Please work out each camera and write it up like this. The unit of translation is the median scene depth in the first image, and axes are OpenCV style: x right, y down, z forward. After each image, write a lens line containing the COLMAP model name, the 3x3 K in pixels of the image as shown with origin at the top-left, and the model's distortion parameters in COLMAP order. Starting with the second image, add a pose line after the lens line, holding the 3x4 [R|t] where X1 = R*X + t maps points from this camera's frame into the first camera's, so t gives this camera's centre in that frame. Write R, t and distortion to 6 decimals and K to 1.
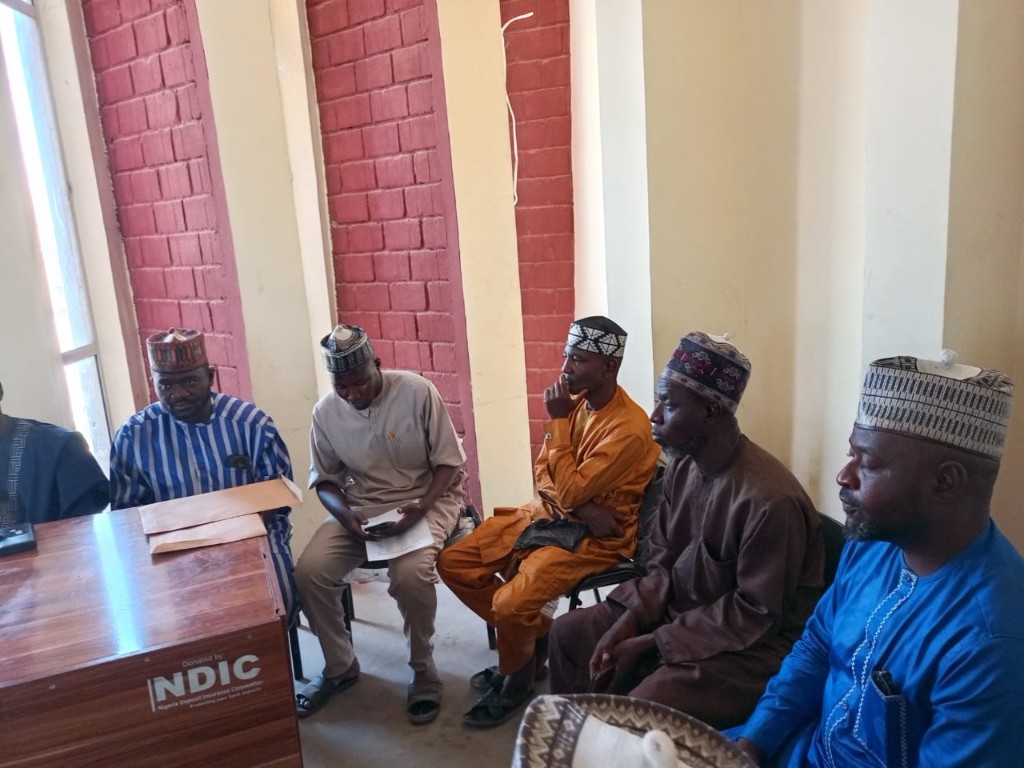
lens RADIAL K [[800.8, 0, 514.7], [0, 800.8, 378.9], [0, 0, 1]] dist [0.015347, -0.005857]
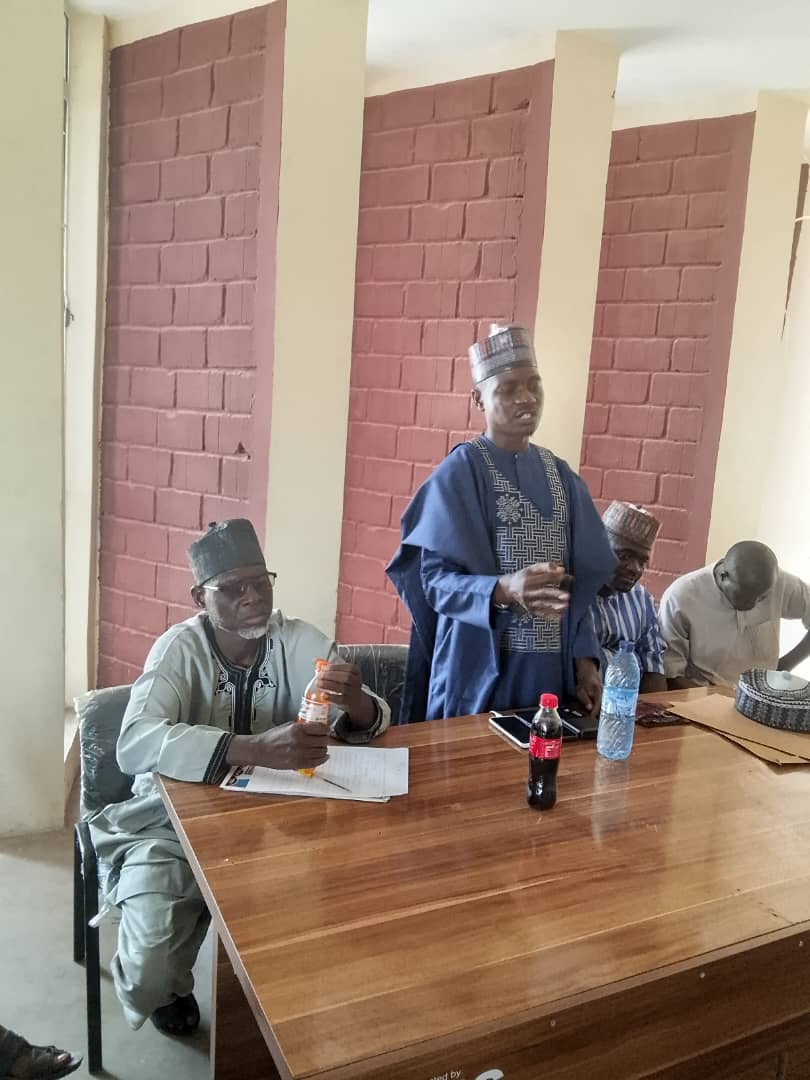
lens RADIAL K [[914.5, 0, 405.0], [0, 914.5, 540.0], [0, 0, 1]] dist [0.014565, -0.011305]
pose [[0.989208, 0.110681, 0.096010, -0.525952], [-0.106630, 0.993218, -0.046356, 0.039861], [-0.100489, 0.035619, 0.994300, -0.037986]]
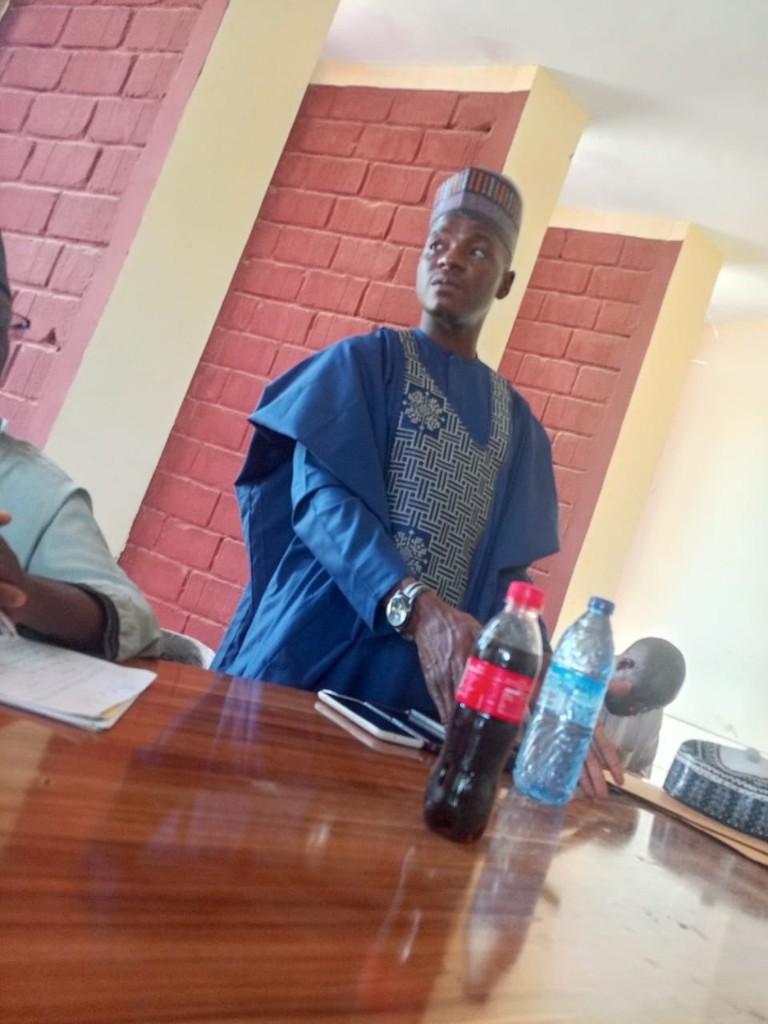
lens RADIAL K [[800.8, 0, 409.1], [0, 800.8, 511.7], [0, 0, 1]] dist [0.015347, -0.005857]
pose [[0.872288, 0.410678, 0.265438, -0.483362], [-0.325757, 0.892869, -0.310914, 0.139451], [-0.364687, 0.184738, 0.912620, 0.251990]]
